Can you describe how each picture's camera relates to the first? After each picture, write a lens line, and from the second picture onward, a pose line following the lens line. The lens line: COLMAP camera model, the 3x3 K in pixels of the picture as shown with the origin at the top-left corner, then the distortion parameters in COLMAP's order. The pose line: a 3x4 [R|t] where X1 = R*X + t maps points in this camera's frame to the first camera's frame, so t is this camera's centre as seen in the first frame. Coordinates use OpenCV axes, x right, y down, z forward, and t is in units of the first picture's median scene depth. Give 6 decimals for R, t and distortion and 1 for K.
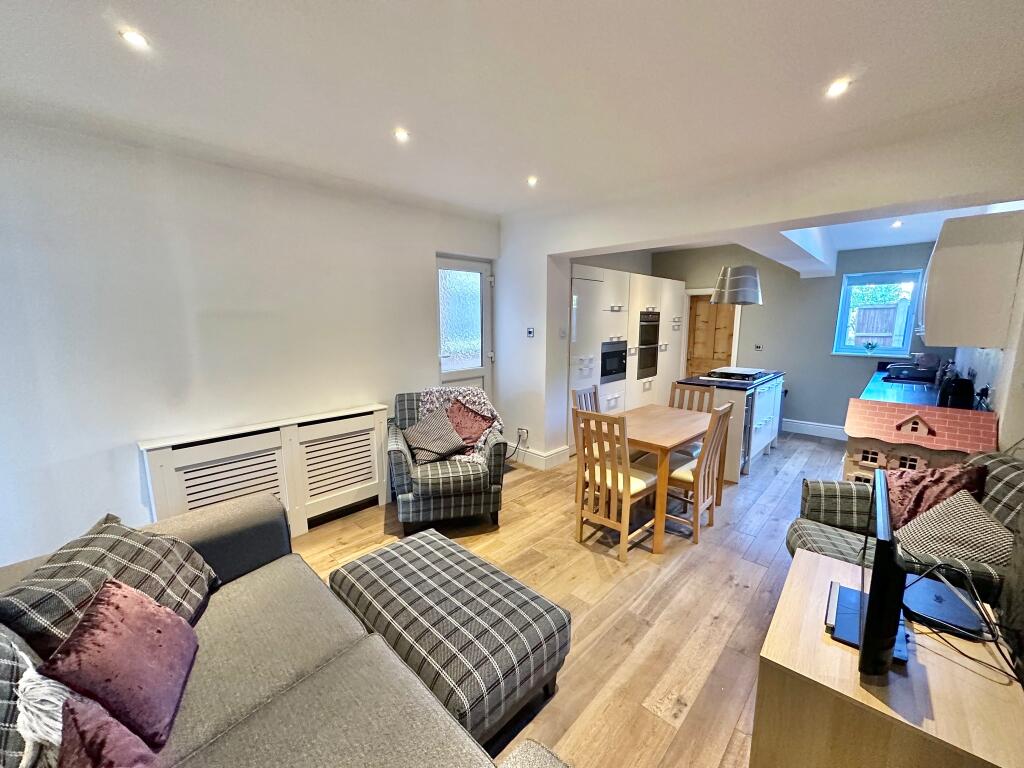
lens RADIAL K [[408.1, 0, 512.0], [0, 408.1, 384.0], [0, 0, 1]] dist [-0.001767, -0.000330]
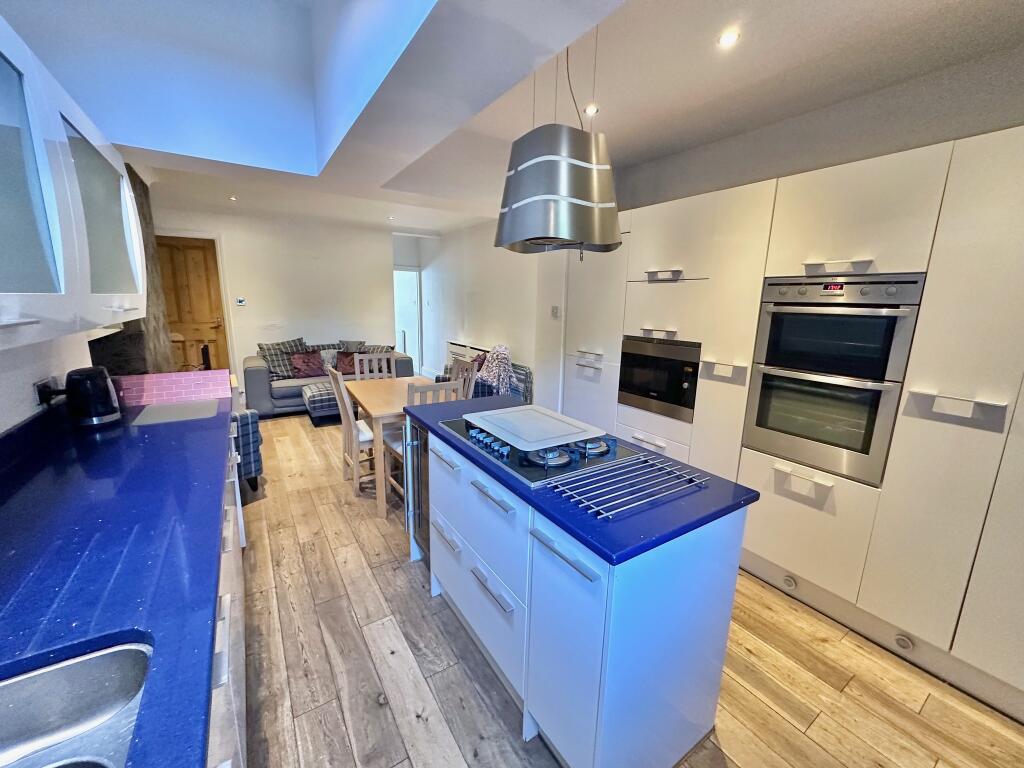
lens RADIAL K [[408.1, 0, 512.0], [0, 408.1, 384.0], [0, 0, 1]] dist [-0.001767, -0.000330]
pose [[-0.227688, 0.192697, -0.954477, 0.820125], [-0.173112, 0.956598, 0.234421, -0.140074], [0.958223, 0.218606, -0.184447, 0.934070]]
